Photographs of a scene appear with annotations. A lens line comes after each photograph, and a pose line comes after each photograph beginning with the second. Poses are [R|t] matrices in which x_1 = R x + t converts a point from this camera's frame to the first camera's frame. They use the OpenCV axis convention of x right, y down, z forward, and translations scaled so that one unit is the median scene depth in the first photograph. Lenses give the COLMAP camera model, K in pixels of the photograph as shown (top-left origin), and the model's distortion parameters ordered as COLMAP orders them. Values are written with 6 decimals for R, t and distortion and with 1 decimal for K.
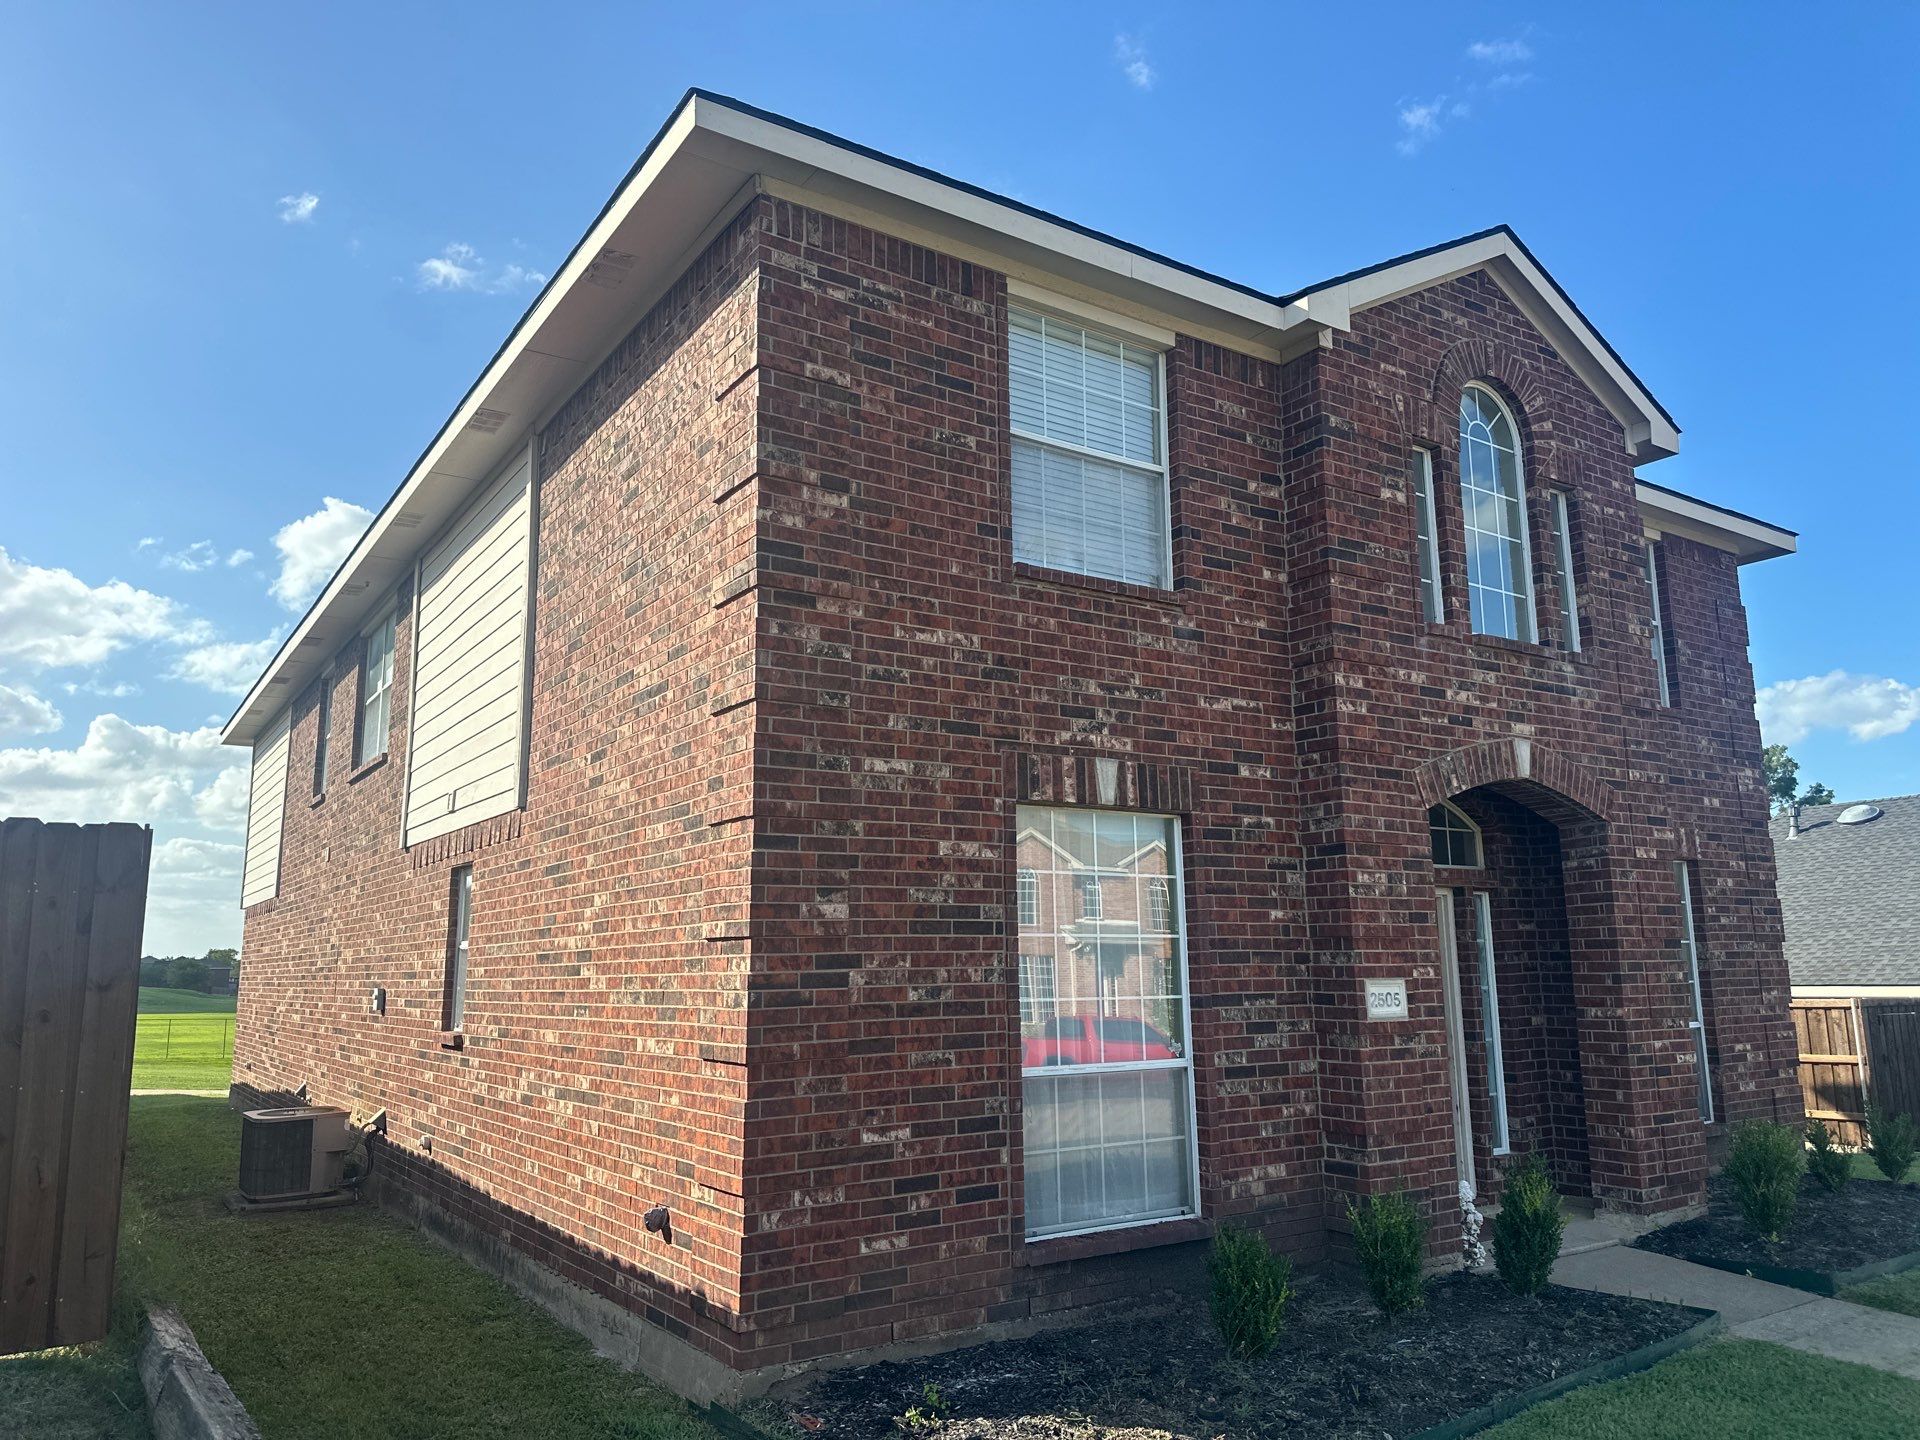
lens RADIAL K [[1329.1, 0, 981.6], [0, 1329.1, 722.7], [0, 0, 1]] dist [0.170457, -0.291684]
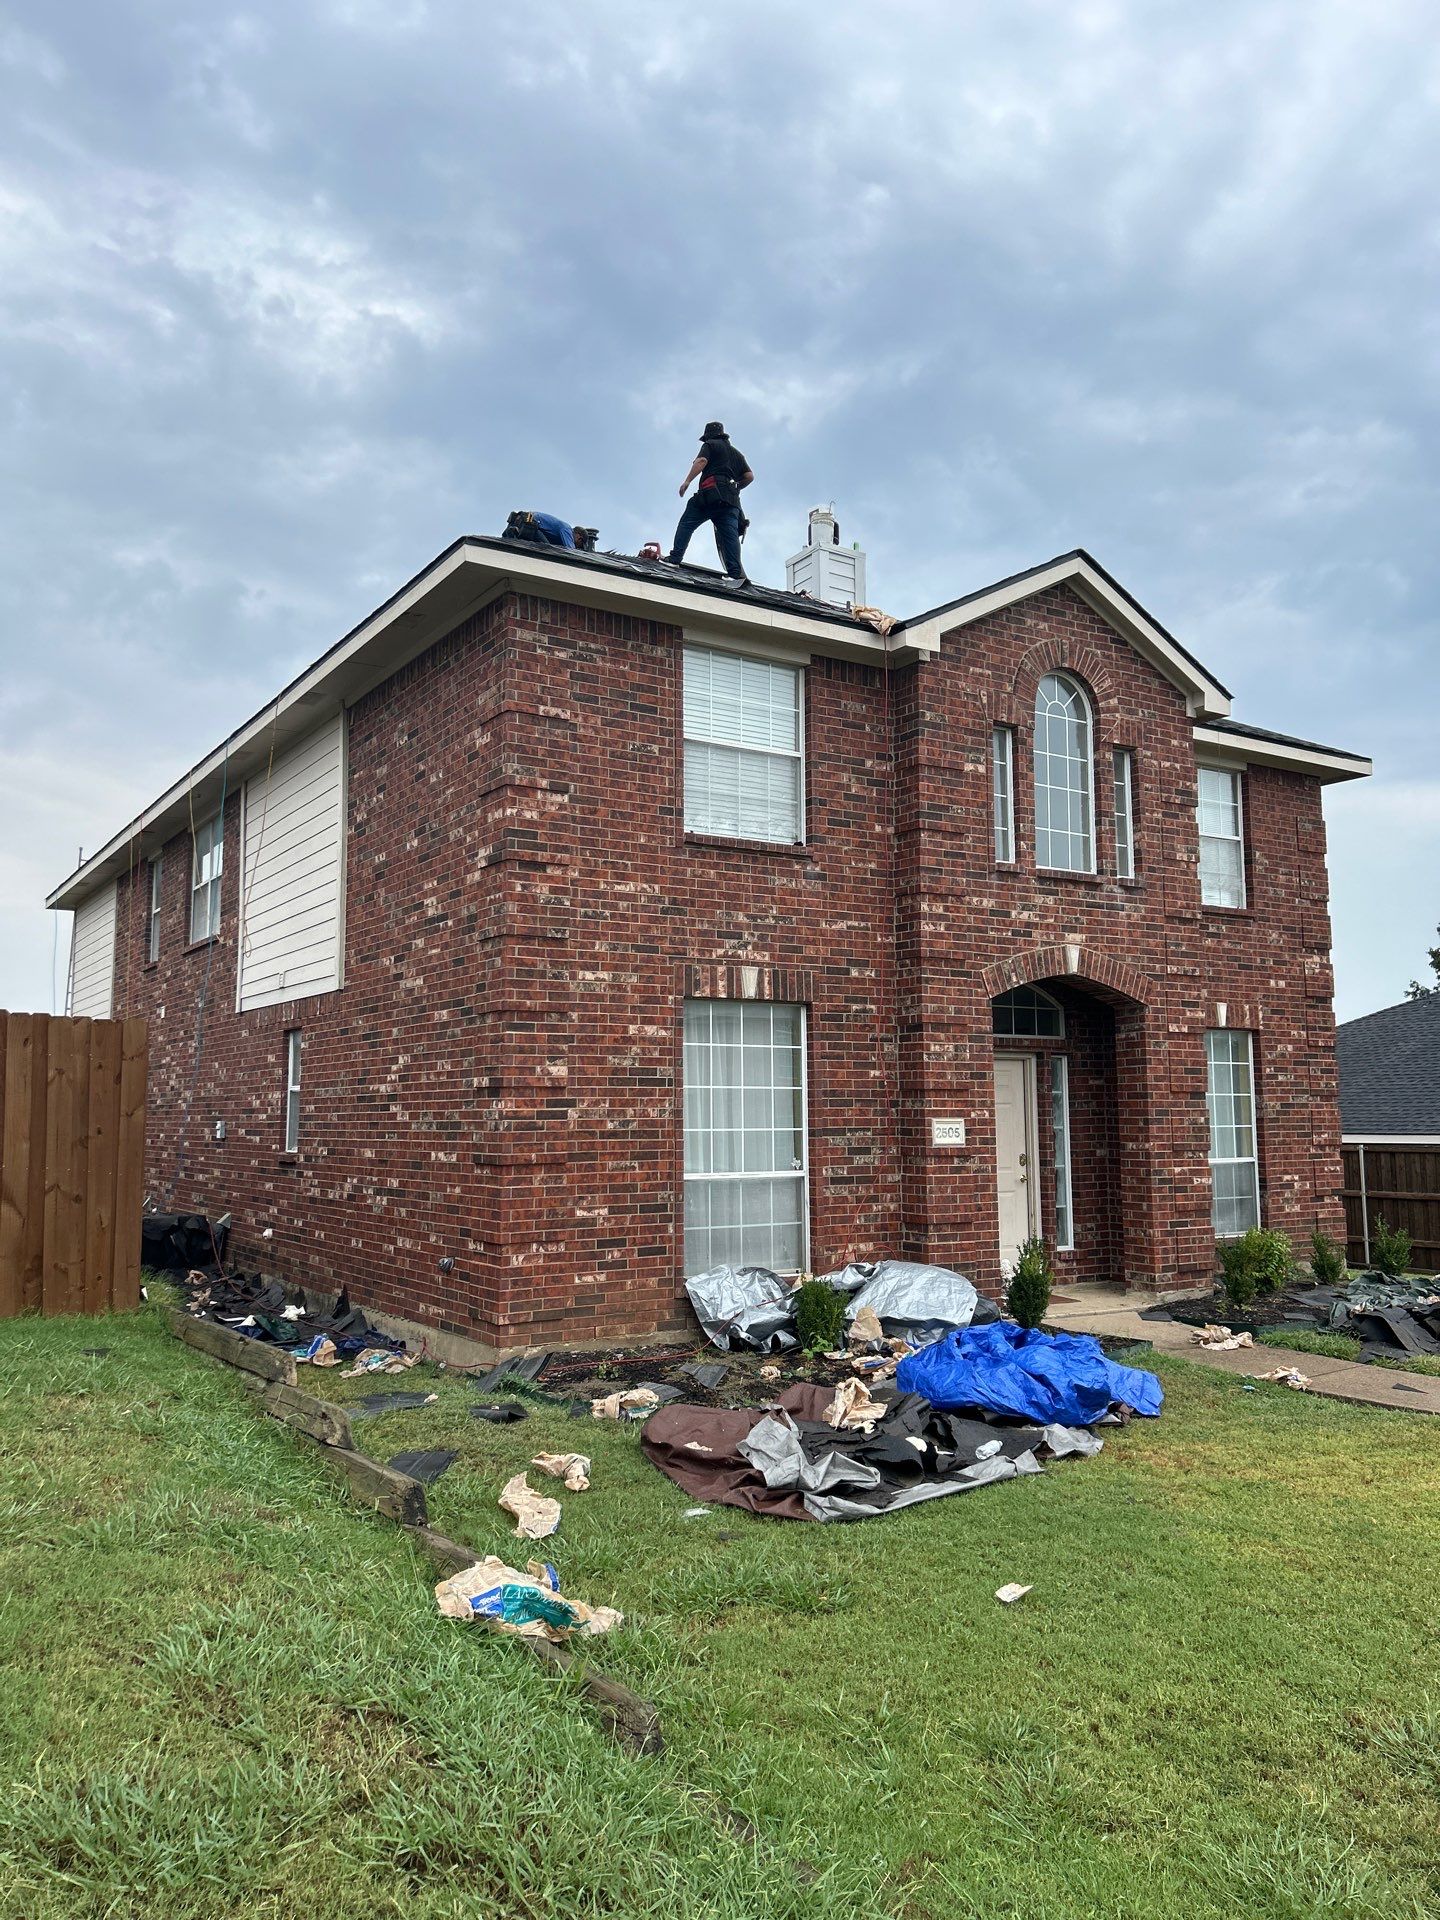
lens RADIAL K [[1421.3, 0, 720.0], [0, 1421.3, 960.0], [0, 0, 1]] dist [0.222612, -0.575094]
pose [[0.999571, 0.006712, -0.028515, 0.098694], [-0.004640, 0.997383, 0.072147, -0.085992], [0.028924, -0.071984, 0.996986, -0.508039]]
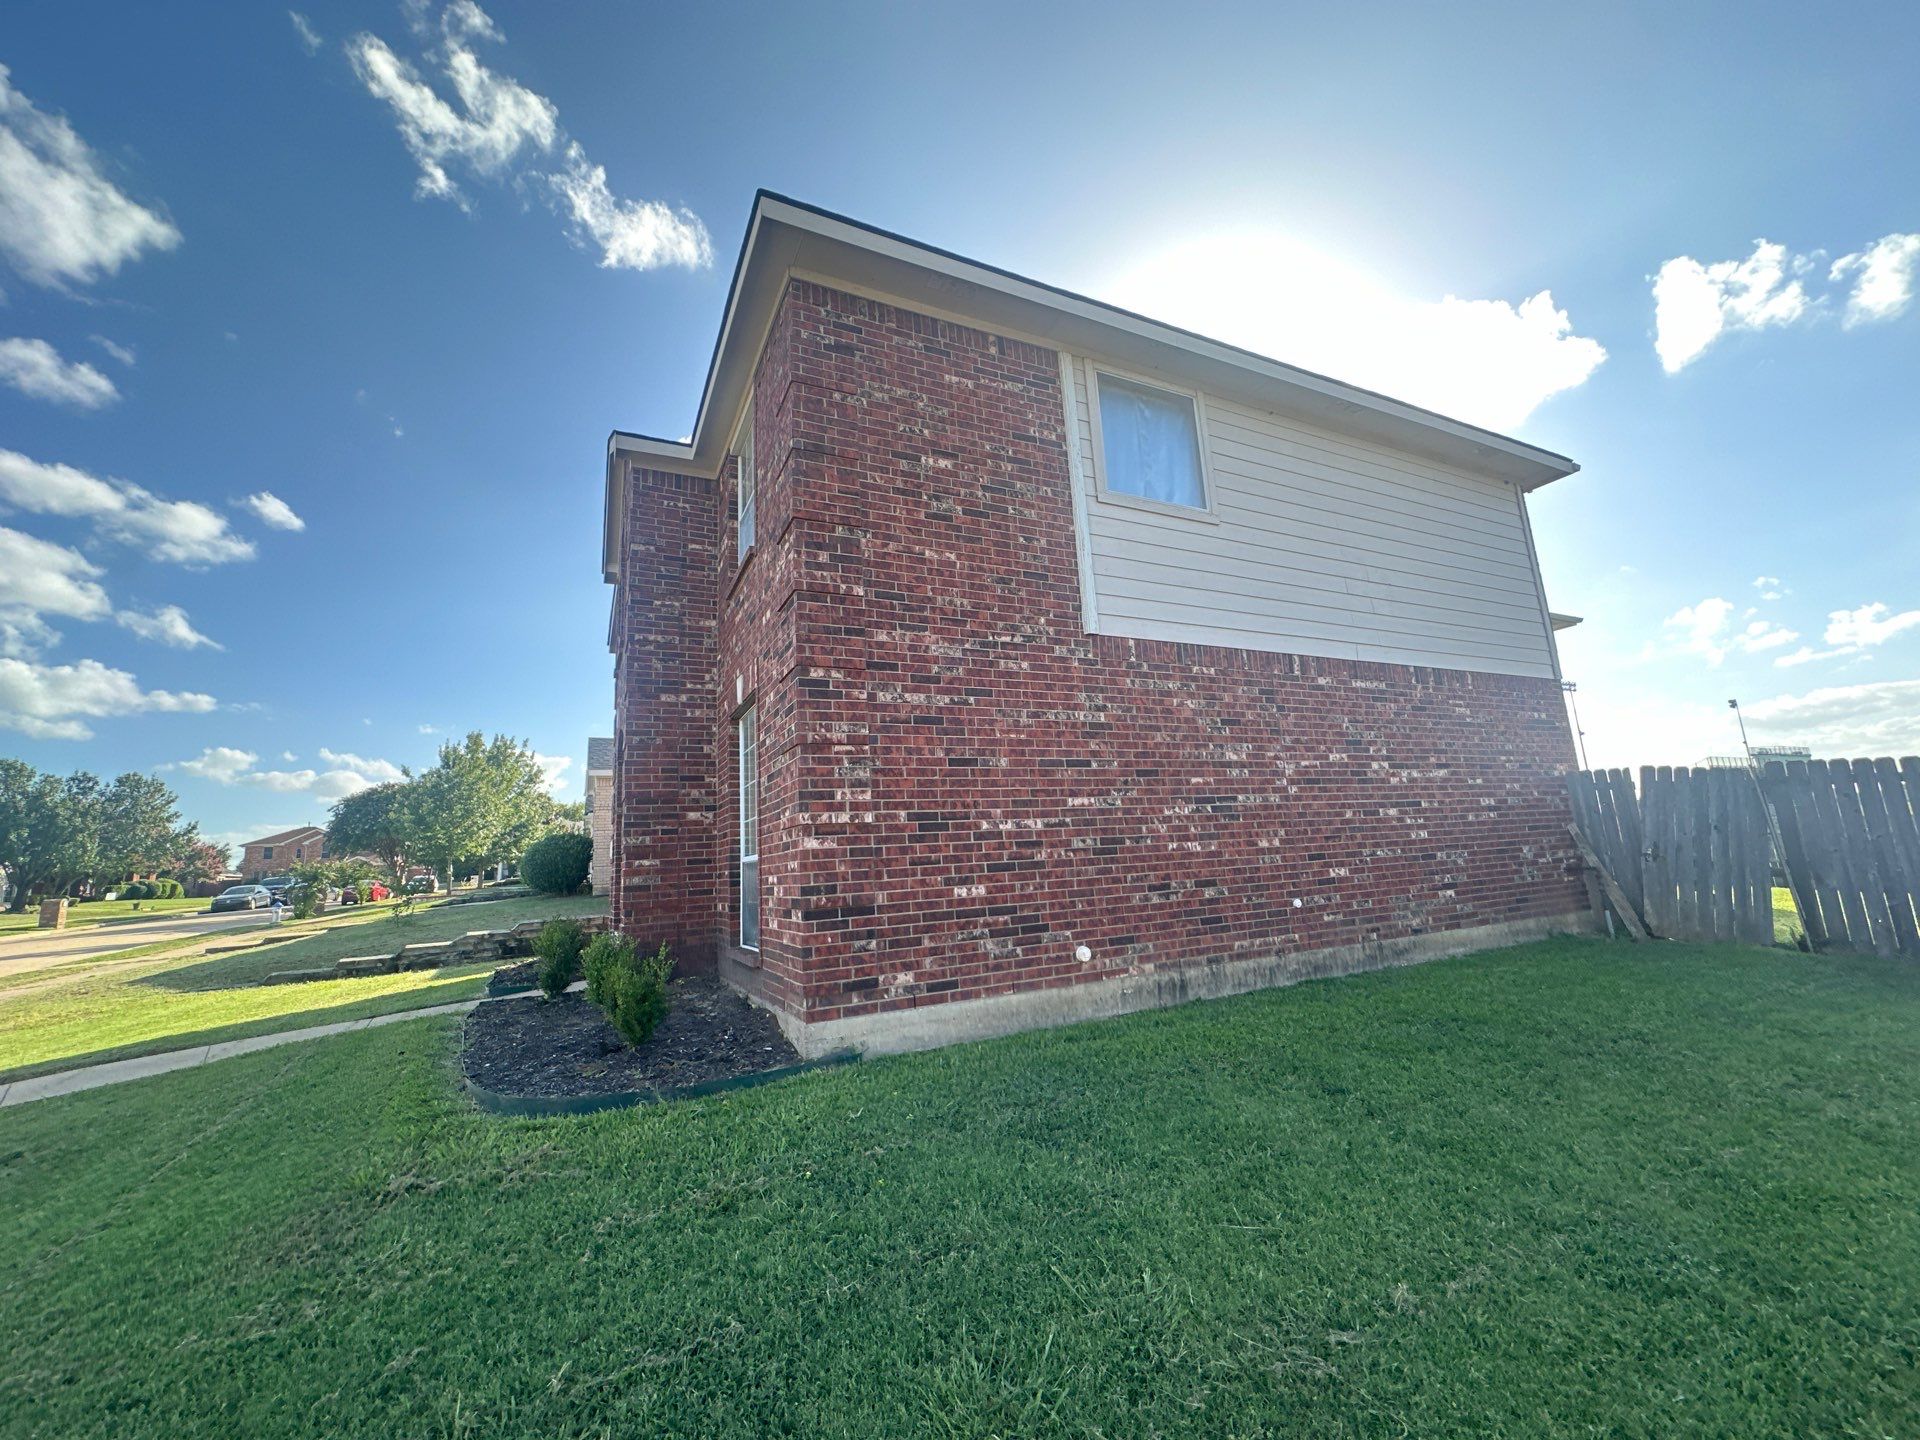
lens RADIAL K [[766.5, 0, 958.3], [0, 766.5, 717.1], [0, 0, 1]] dist [-0.000748, 0.000148]
pose [[-0.147367, -0.167044, -0.974874, 1.546882], [0.237790, 0.950743, -0.198855, 0.393560], [0.960072, -0.261120, -0.100386, 1.768941]]
